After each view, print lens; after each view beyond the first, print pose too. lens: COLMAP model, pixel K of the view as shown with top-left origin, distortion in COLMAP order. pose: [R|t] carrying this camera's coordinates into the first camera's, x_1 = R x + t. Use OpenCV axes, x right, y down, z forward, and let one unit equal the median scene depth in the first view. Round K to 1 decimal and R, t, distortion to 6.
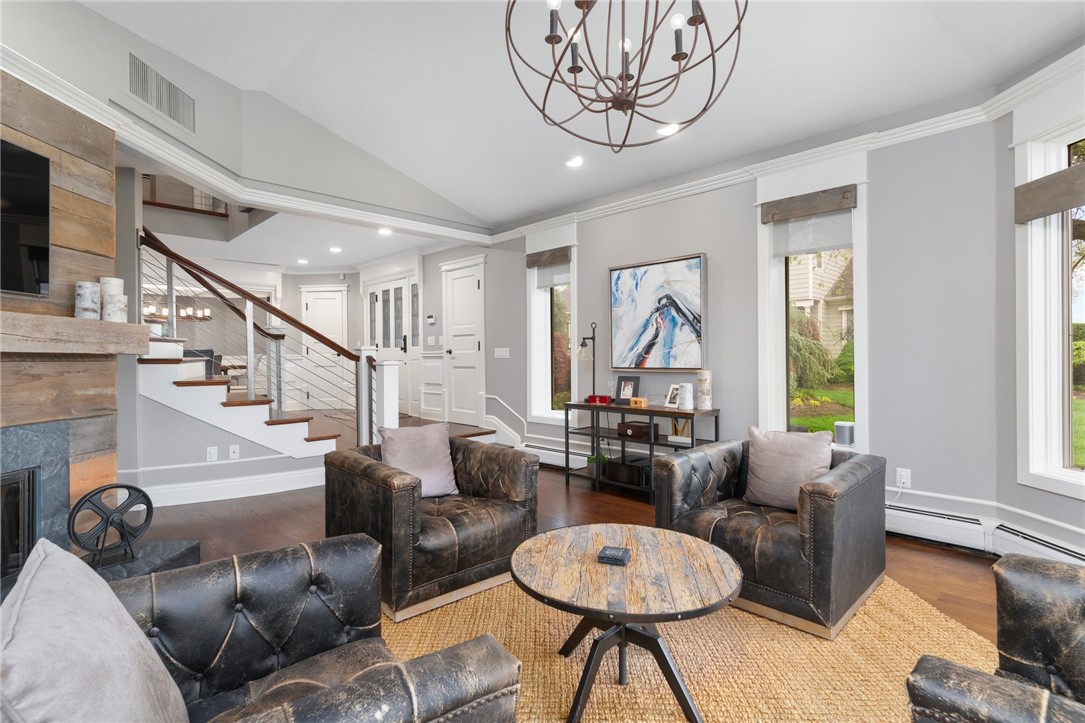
lens RADIAL K [[516.7, 0, 541.2], [0, 516.7, 359.2], [0, 0, 1]] dist [-0.003321, 0.002312]
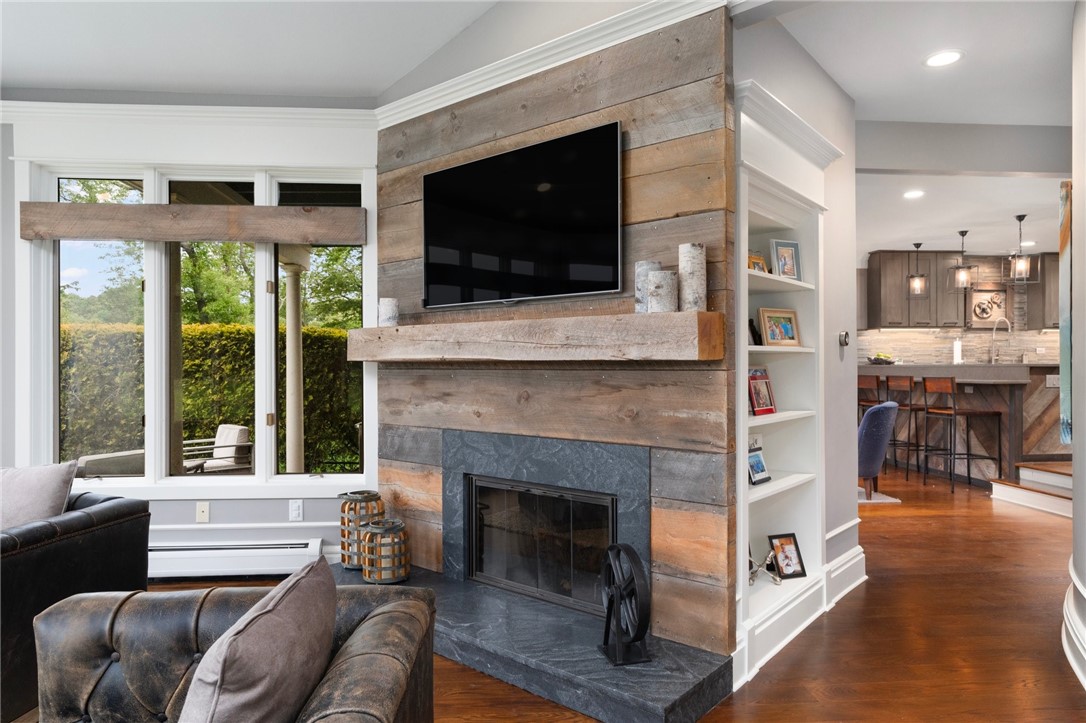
lens RADIAL K [[689.7, 0, 542.9], [0, 689.7, 370.8], [0, 0, 1]] dist [0.016924, 0.001040]
pose [[-0.644533, 0.008776, -0.764526, -0.034043], [0.002925, 0.999955, 0.009013, -0.004326], [0.764570, 0.003573, -0.644530, 1.411480]]
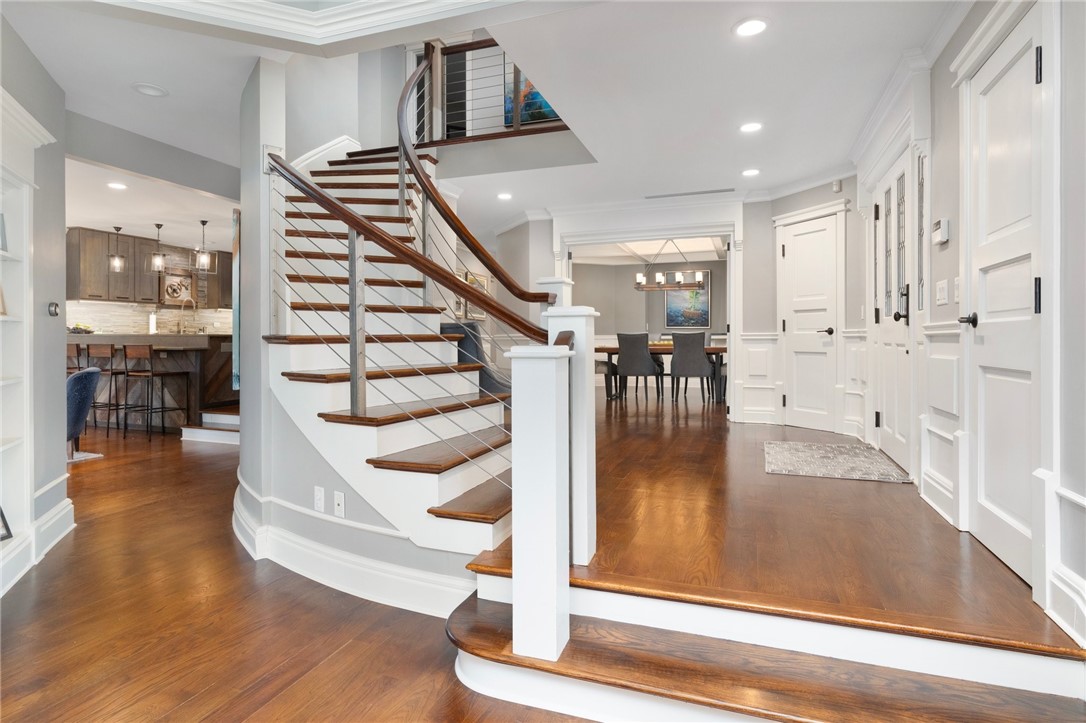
lens RADIAL K [[578.4, 0, 542.0], [0, 578.4, 338.6], [0, 0, 1]] dist [-0.001063, -0.000754]
pose [[0.422383, 0.005788, -0.906399, 0.087135], [-0.009094, 0.999956, 0.002148, -0.001950], [0.906372, 0.007336, 0.422417, 1.407434]]
